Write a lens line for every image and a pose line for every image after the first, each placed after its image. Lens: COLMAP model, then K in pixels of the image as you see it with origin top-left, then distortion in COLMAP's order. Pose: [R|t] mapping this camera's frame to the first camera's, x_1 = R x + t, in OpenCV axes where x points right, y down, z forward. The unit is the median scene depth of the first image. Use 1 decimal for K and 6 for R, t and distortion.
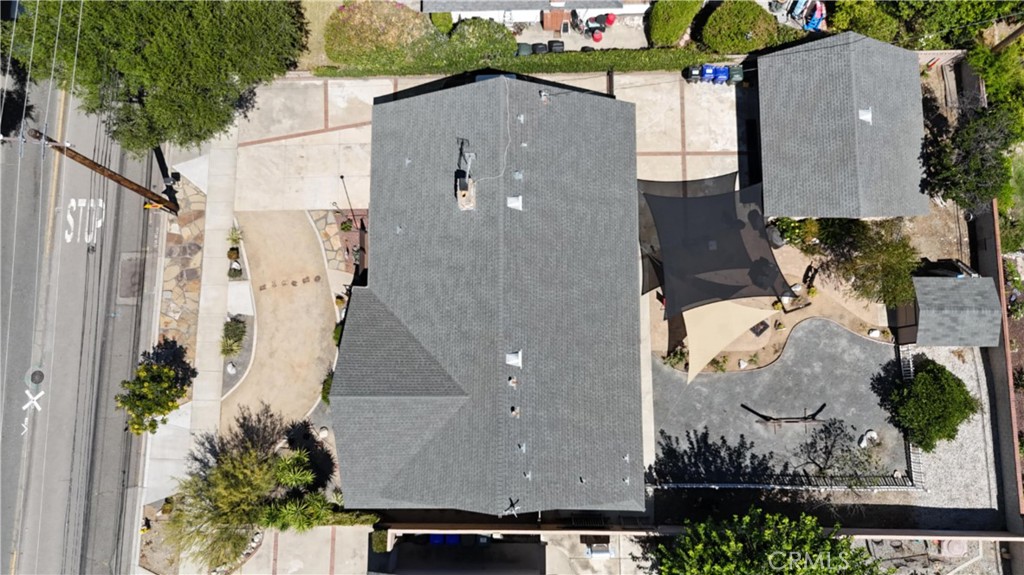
lens RADIAL K [[769.4, 0, 544.6], [0, 769.4, 267.3], [0, 0, 1]] dist [0.068982, -0.041950]
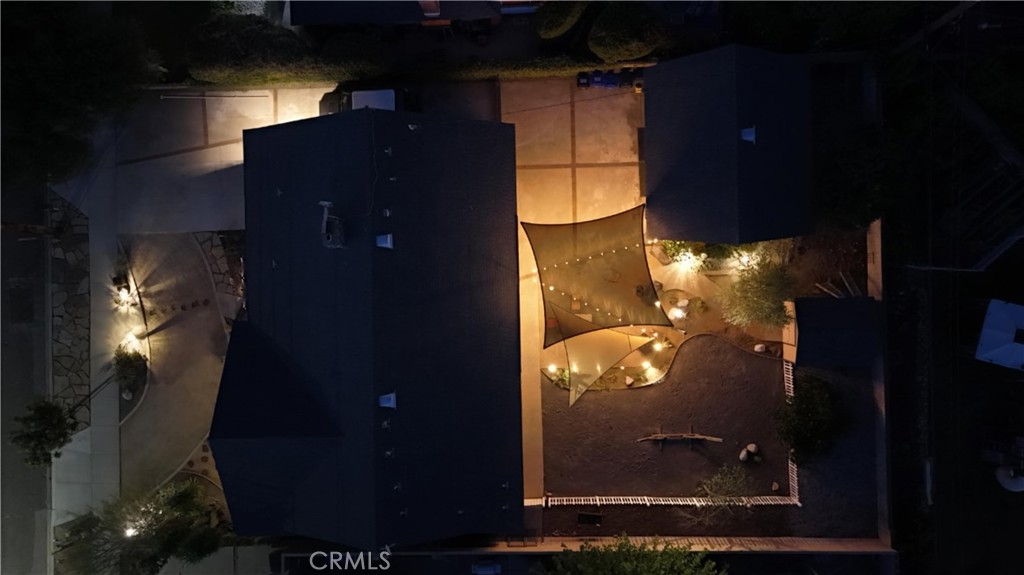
lens RADIAL K [[769.4, 0, 517.8], [0, 769.4, 286.2], [0, 0, 1]] dist [0.068982, -0.041950]
pose [[0.999596, -0.026486, -0.010292, 0.116065], [0.027614, 0.990860, 0.132040, -0.127007], [0.006700, -0.132271, 0.991191, 0.020612]]
